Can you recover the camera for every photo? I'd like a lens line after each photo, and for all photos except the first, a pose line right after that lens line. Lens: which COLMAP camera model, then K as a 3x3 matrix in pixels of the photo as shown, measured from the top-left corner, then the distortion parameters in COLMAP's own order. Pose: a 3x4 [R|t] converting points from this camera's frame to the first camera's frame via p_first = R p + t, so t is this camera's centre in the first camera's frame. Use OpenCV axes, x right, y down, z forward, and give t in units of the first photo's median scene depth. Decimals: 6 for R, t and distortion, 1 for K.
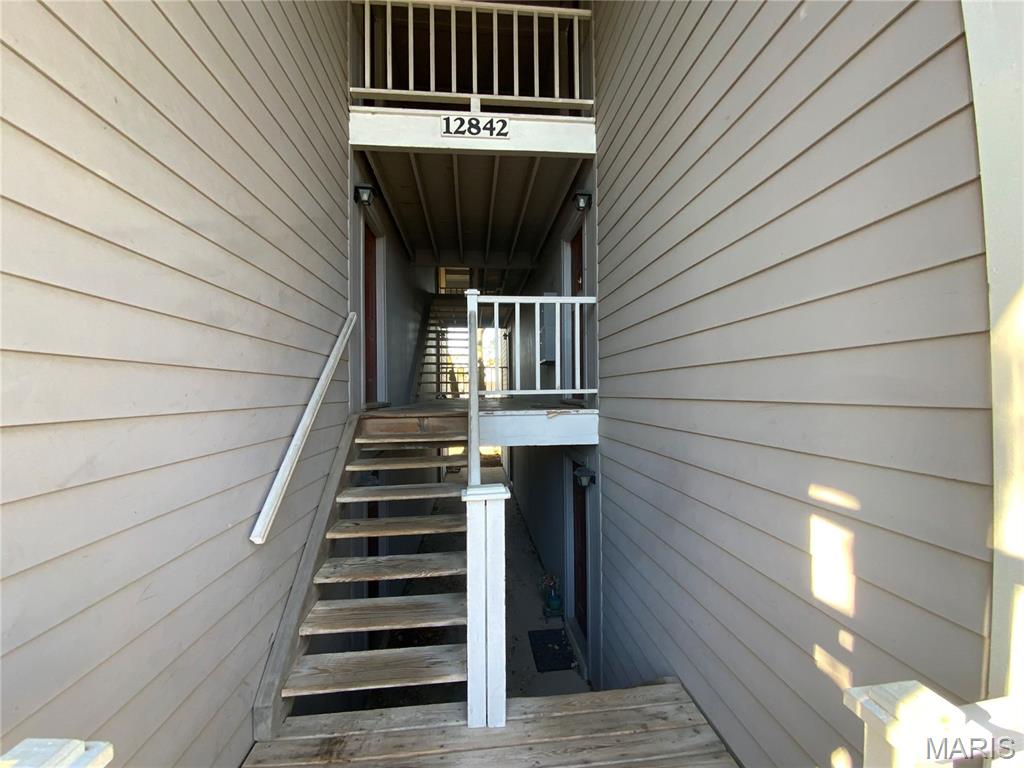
lens RADIAL K [[415.8, 0, 513.5], [0, 415.8, 388.4], [0, 0, 1]] dist [-0.004130, -0.002589]
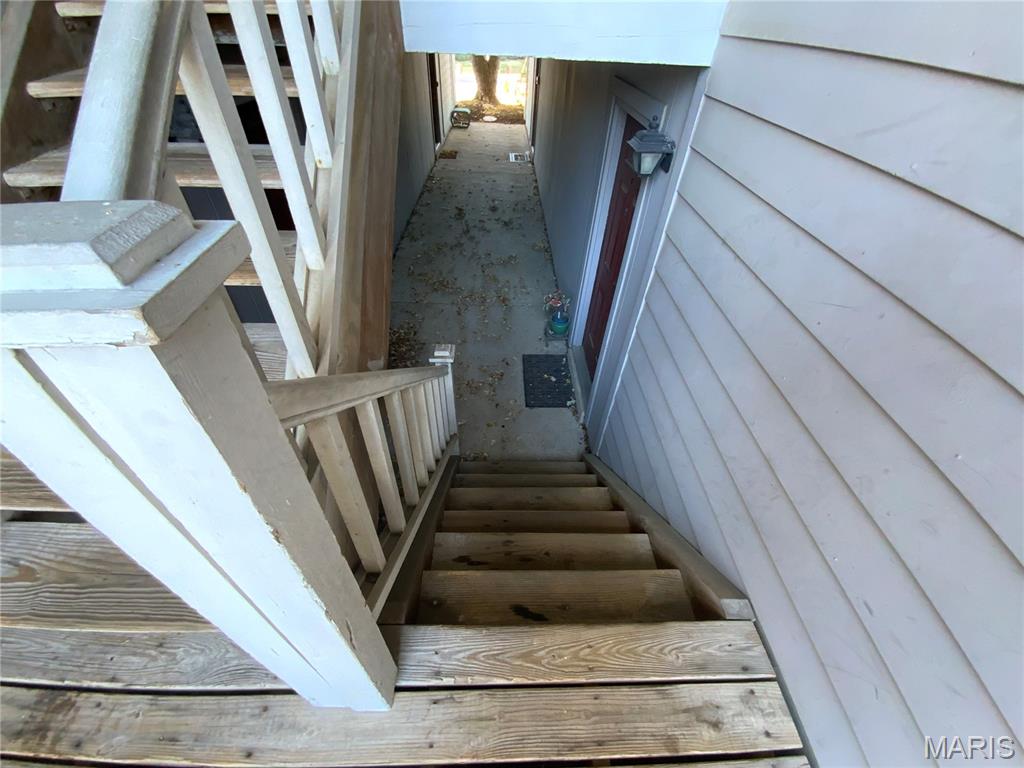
lens RADIAL K [[415.8, 0, 511.2], [0, 415.8, 389.5], [0, 0, 1]] dist [-0.004130, -0.002589]
pose [[0.995370, 0.093508, -0.022267, 0.044692], [-0.053069, 0.727737, 0.683801, 0.083708], [0.080145, -0.679453, 0.729329, 0.409134]]
